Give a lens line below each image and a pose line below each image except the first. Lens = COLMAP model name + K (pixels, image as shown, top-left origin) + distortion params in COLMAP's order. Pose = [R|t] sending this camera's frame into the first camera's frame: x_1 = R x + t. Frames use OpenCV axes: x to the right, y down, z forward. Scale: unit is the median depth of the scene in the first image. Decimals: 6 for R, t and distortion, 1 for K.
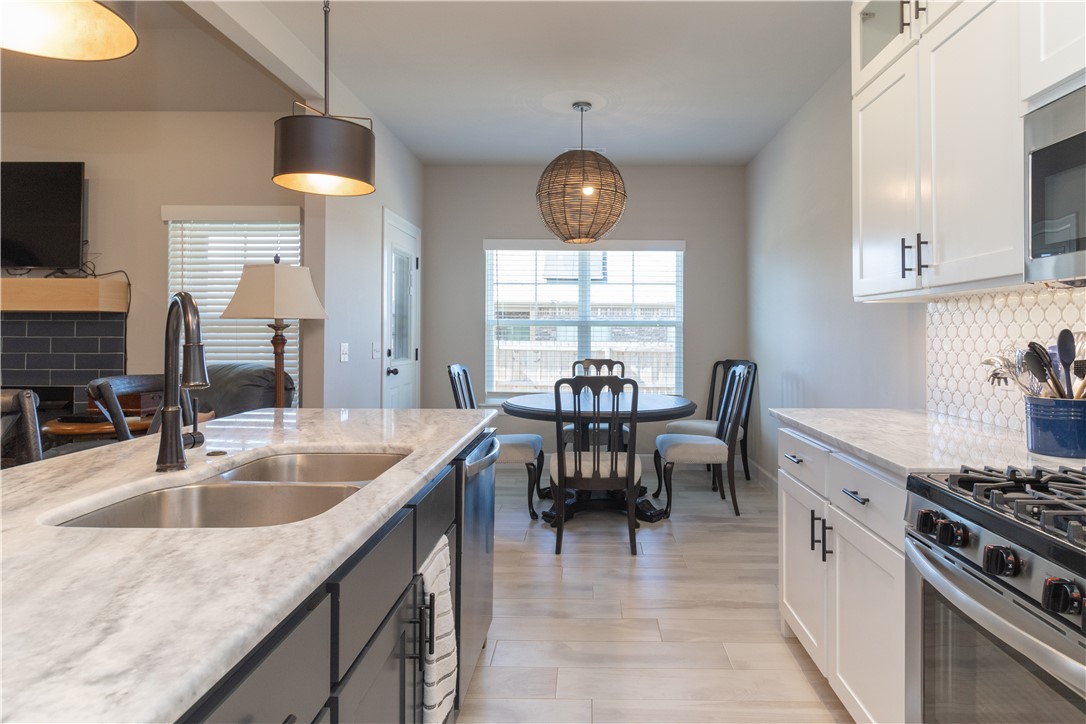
lens RADIAL K [[659.2, 0, 544.5], [0, 659.2, 324.6], [0, 0, 1]] dist [0.000509, 0.000143]
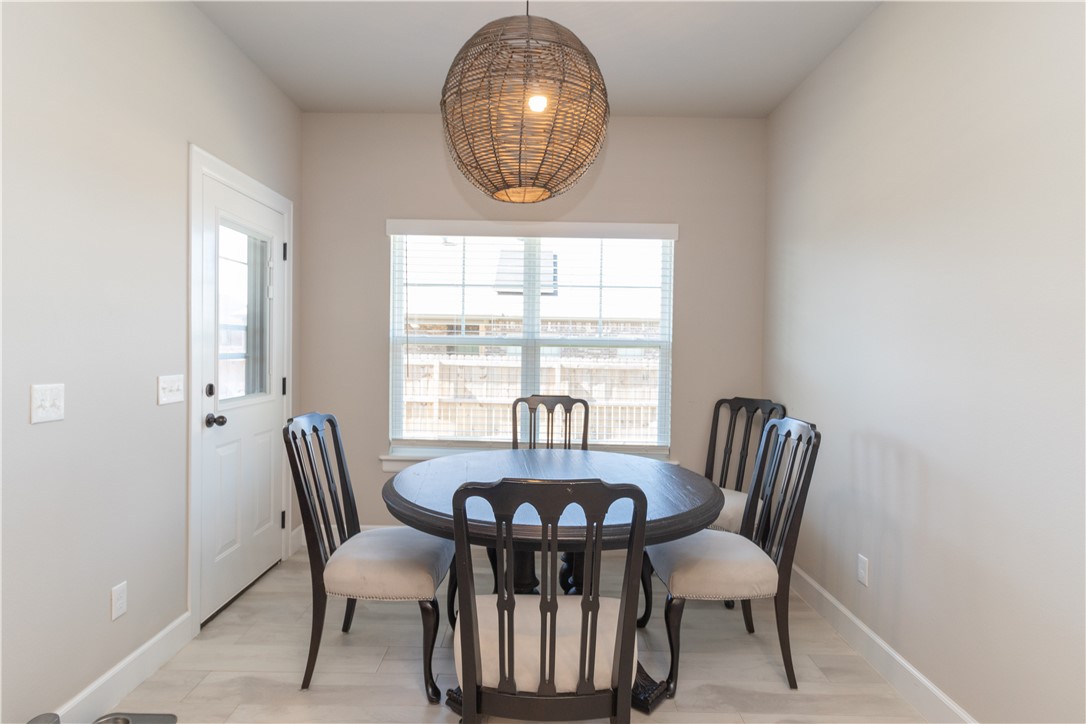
lens RADIAL K [[617.9, 0, 543.0], [0, 617.9, 362.0], [0, 0, 1]] dist [0.000133, 0.000052]
pose [[0.997243, 0.007349, 0.073846, 0.026033], [-0.010321, 0.999148, 0.039948, -0.007687], [-0.073490, -0.040600, 0.996469, 0.360695]]
